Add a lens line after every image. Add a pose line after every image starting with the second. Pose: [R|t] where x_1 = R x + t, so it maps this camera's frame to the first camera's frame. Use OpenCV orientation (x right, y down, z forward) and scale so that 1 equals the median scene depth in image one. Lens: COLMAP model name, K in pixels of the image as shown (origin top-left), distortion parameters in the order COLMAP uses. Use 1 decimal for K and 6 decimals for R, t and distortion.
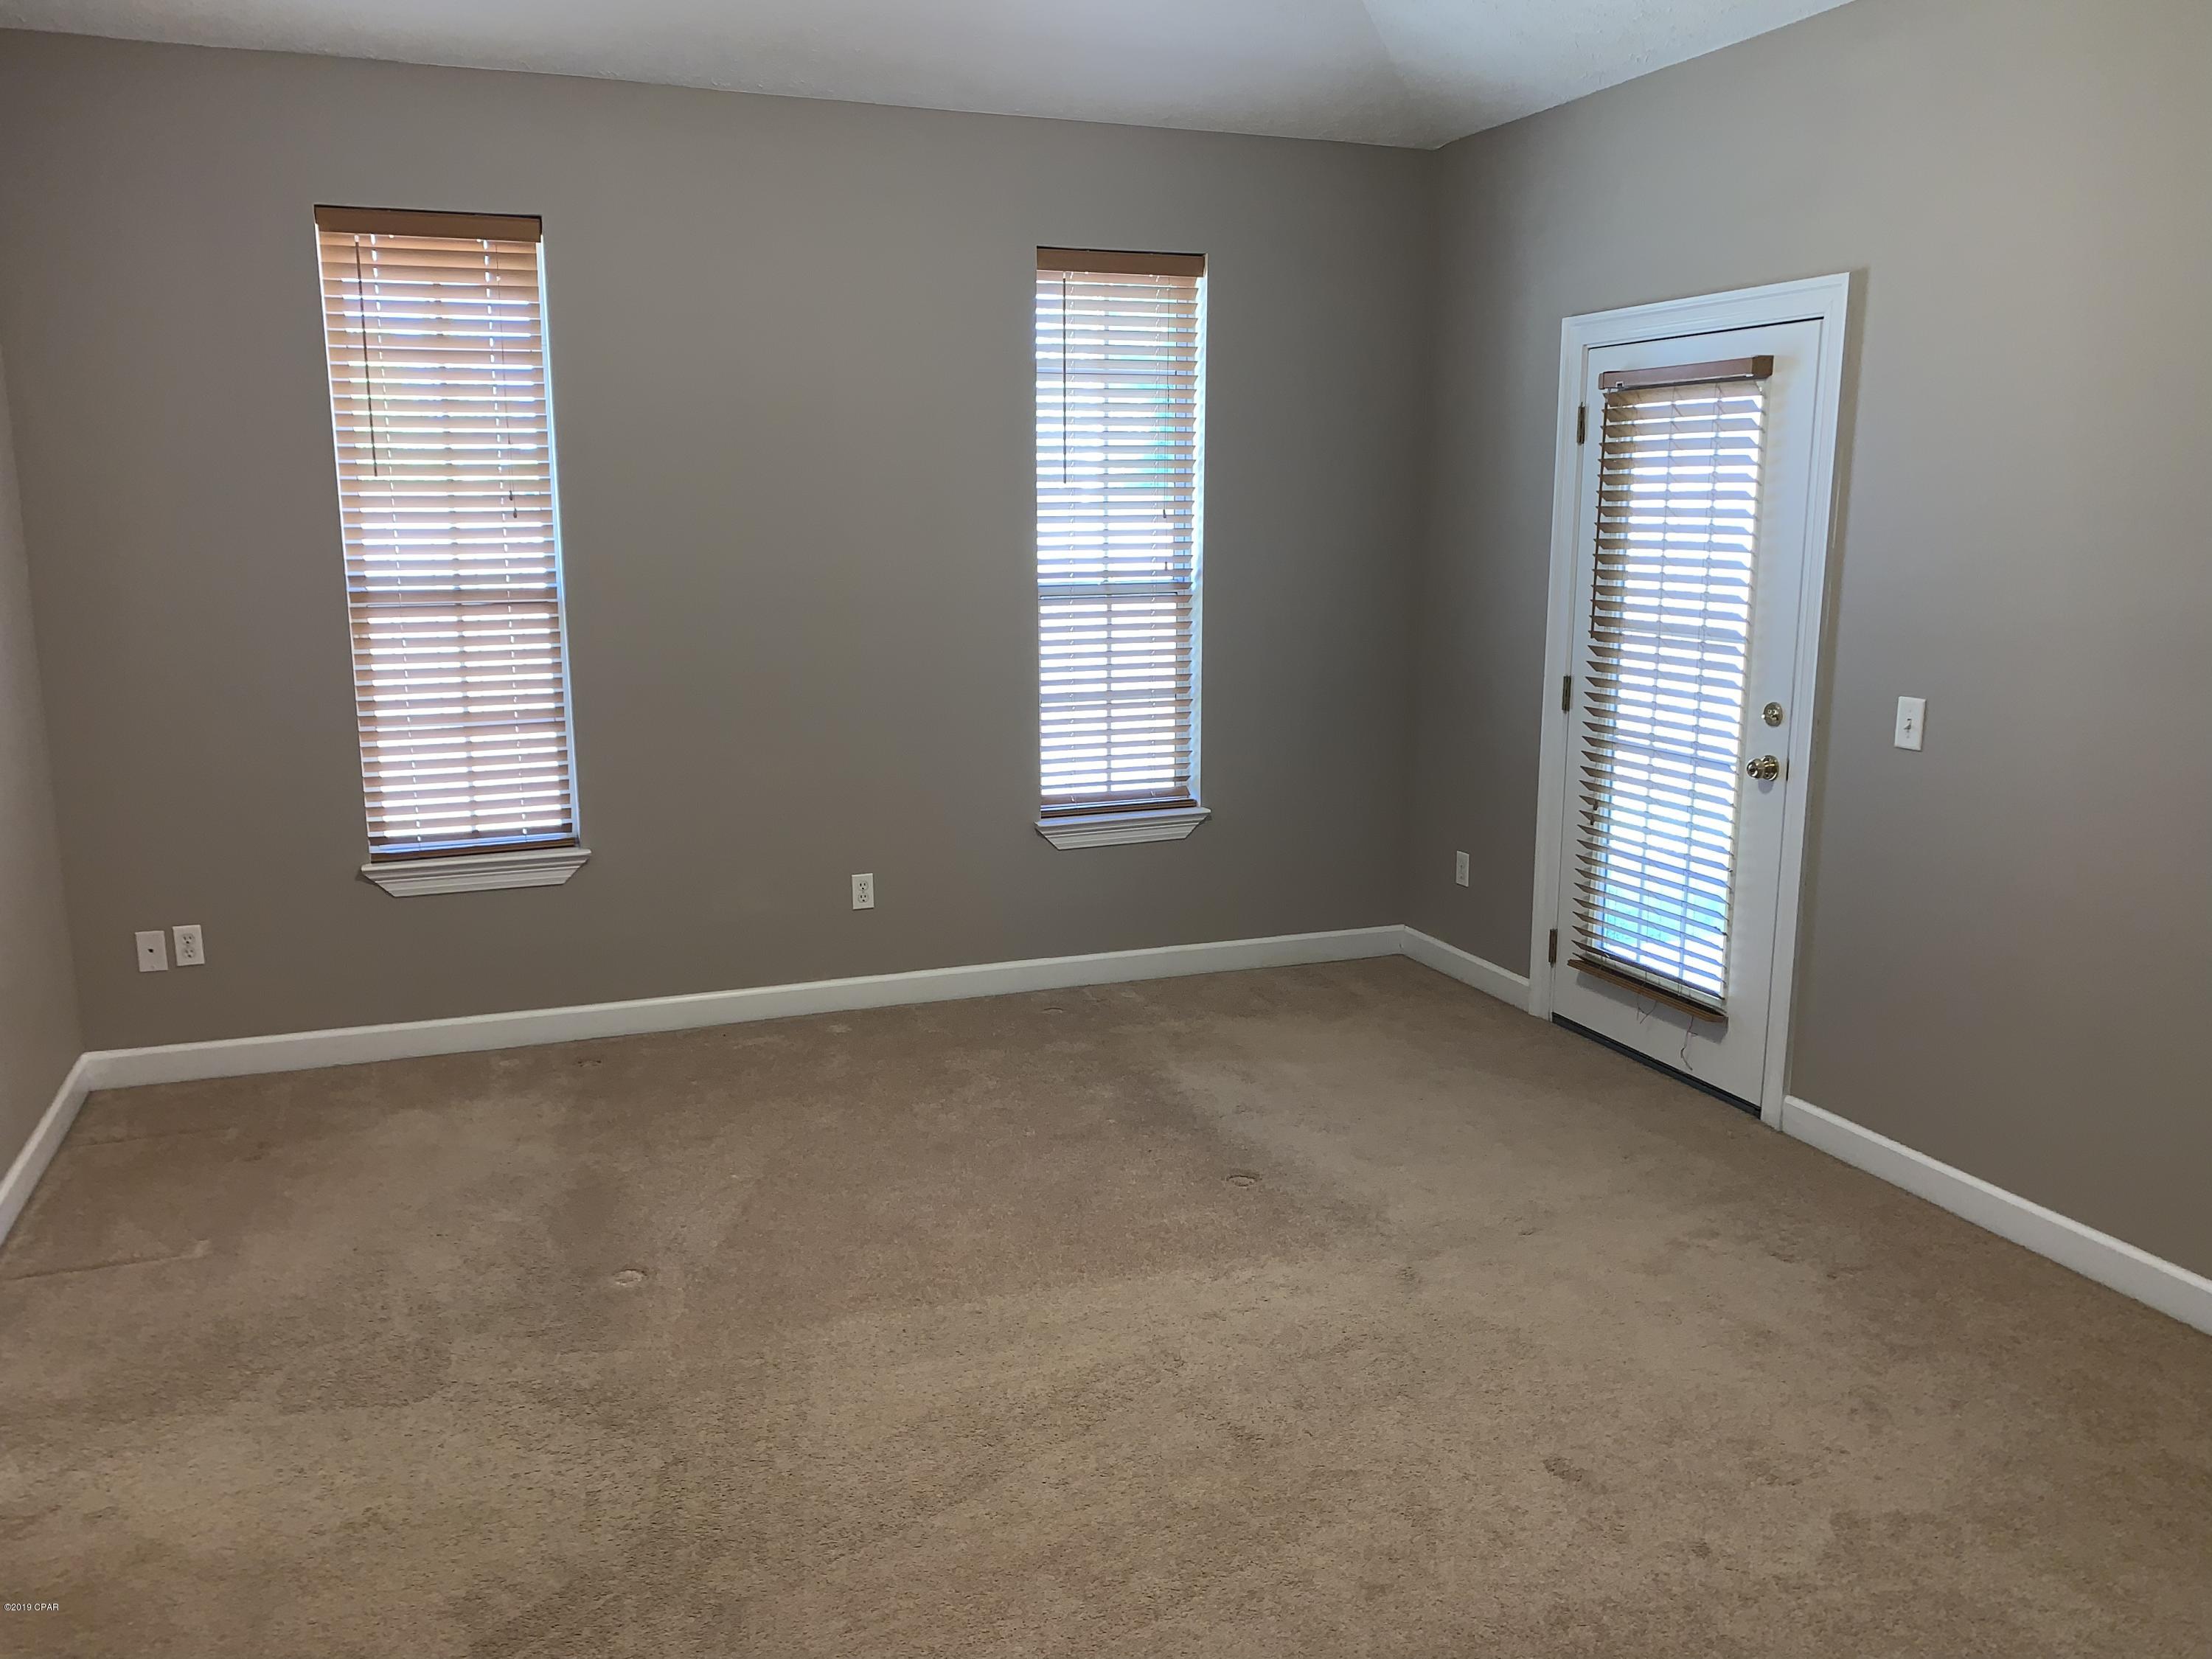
lens RADIAL K [[1698.8, 0, 1106.8], [0, 1698.8, 833.7], [0, 0, 1]] dist [0.037665, -0.054096]
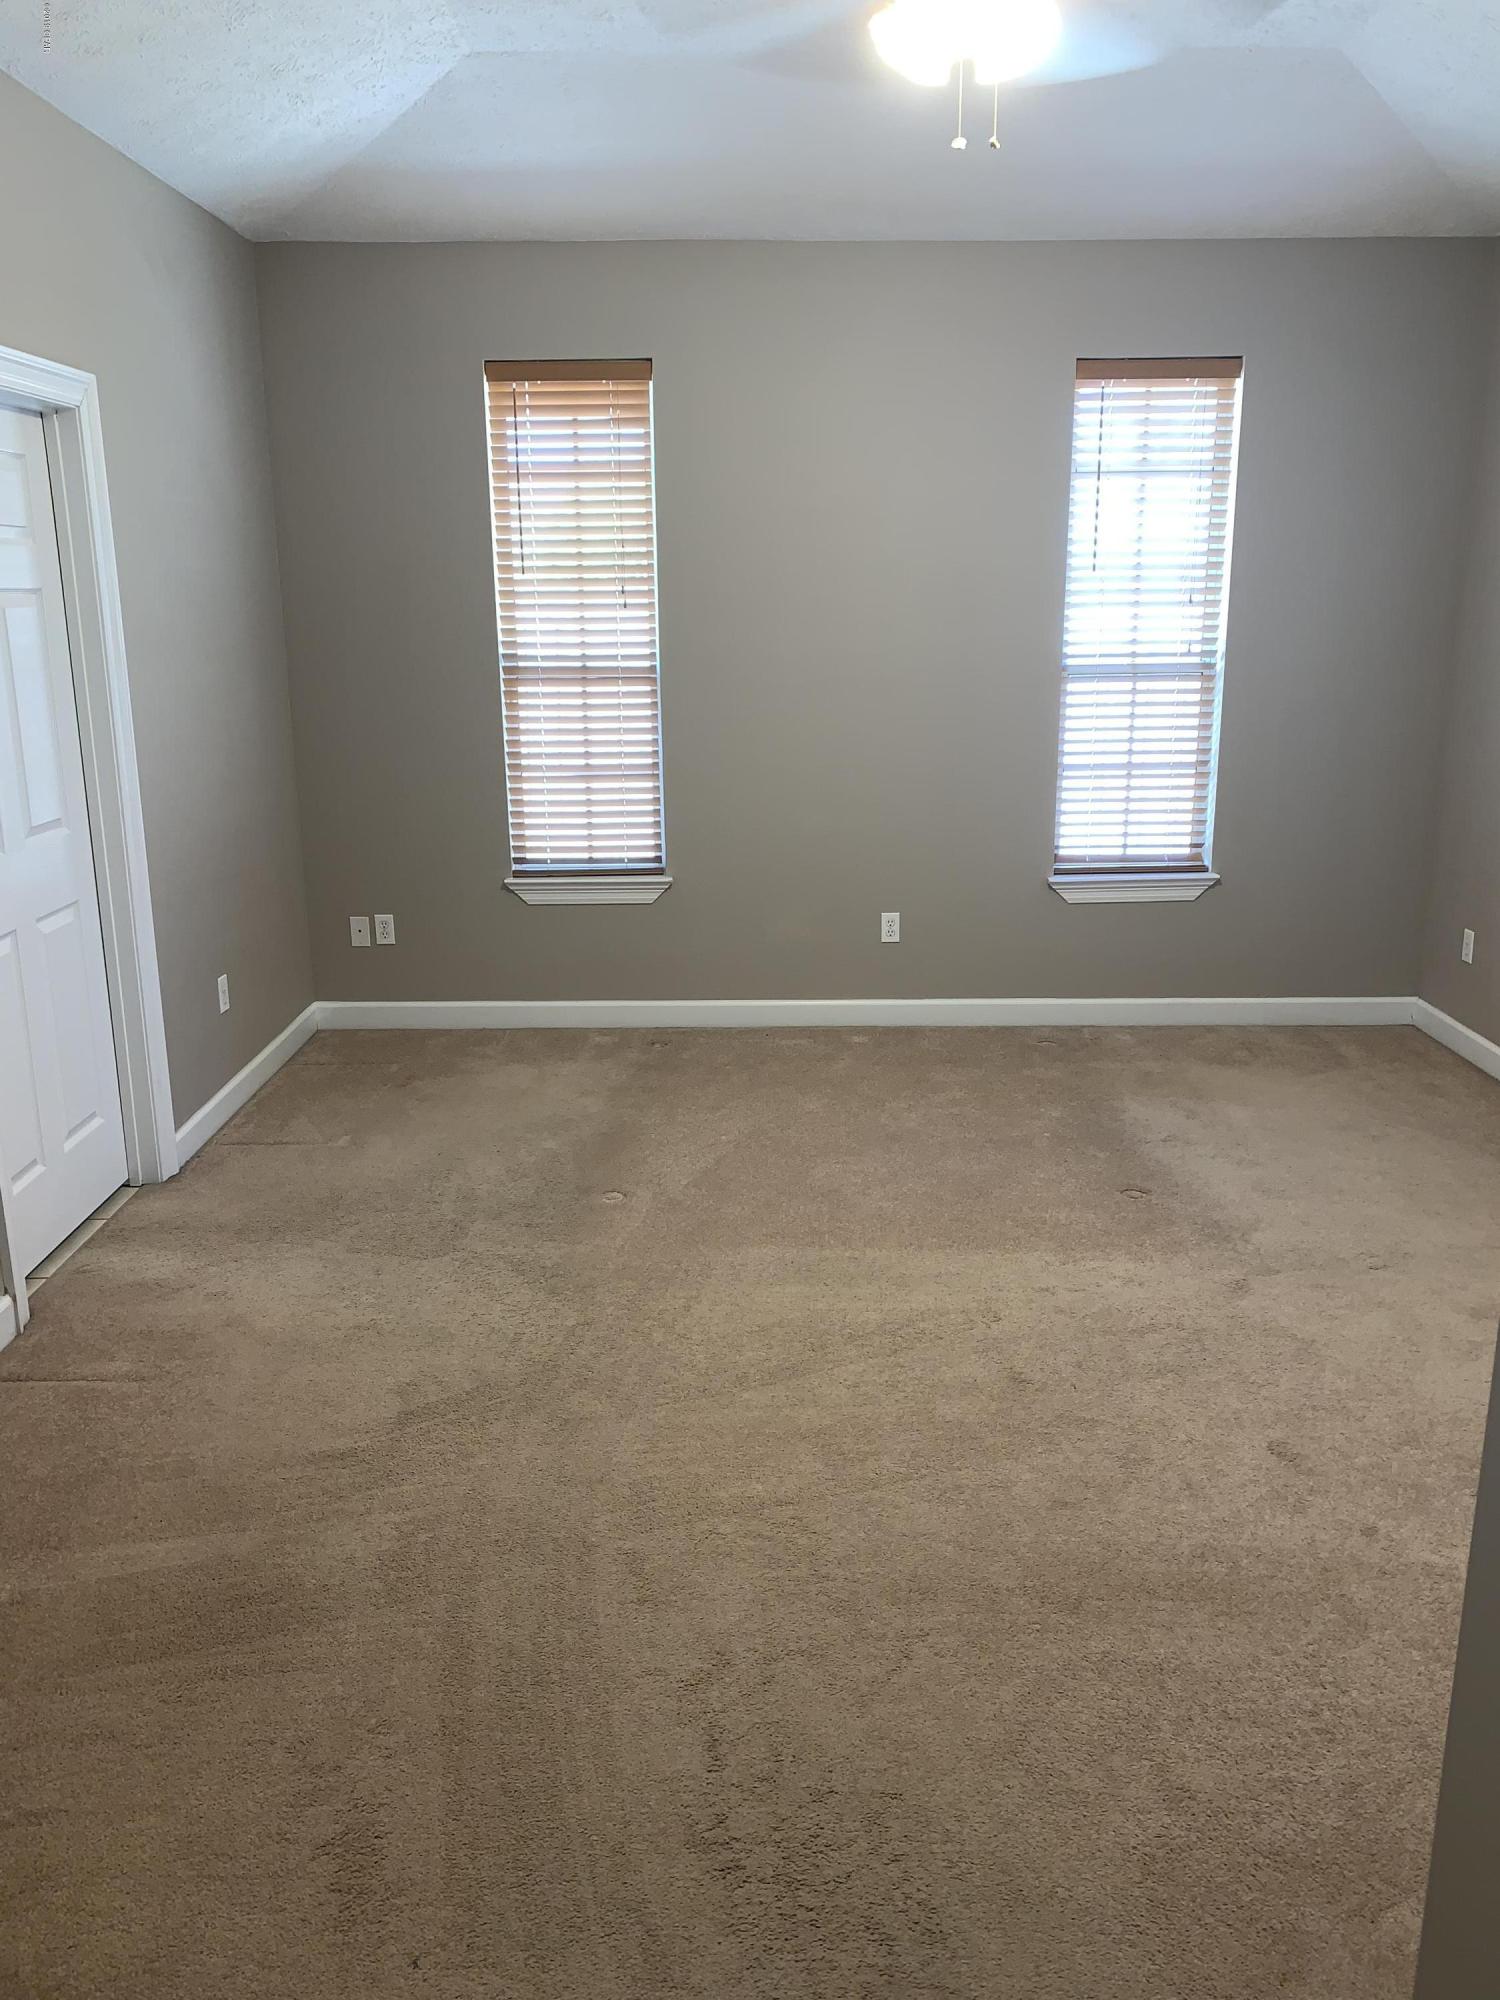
lens RADIAL K [[1536.0, 0, 770.3], [0, 1536.0, 993.1], [0, 0, 1]] dist [0.037665, -0.054096]
pose [[0.936995, 0.081041, -0.339812, 0.170000], [-0.061105, 0.995745, 0.068980, 0.013084], [0.343956, -0.043869, 0.937960, -0.038178]]
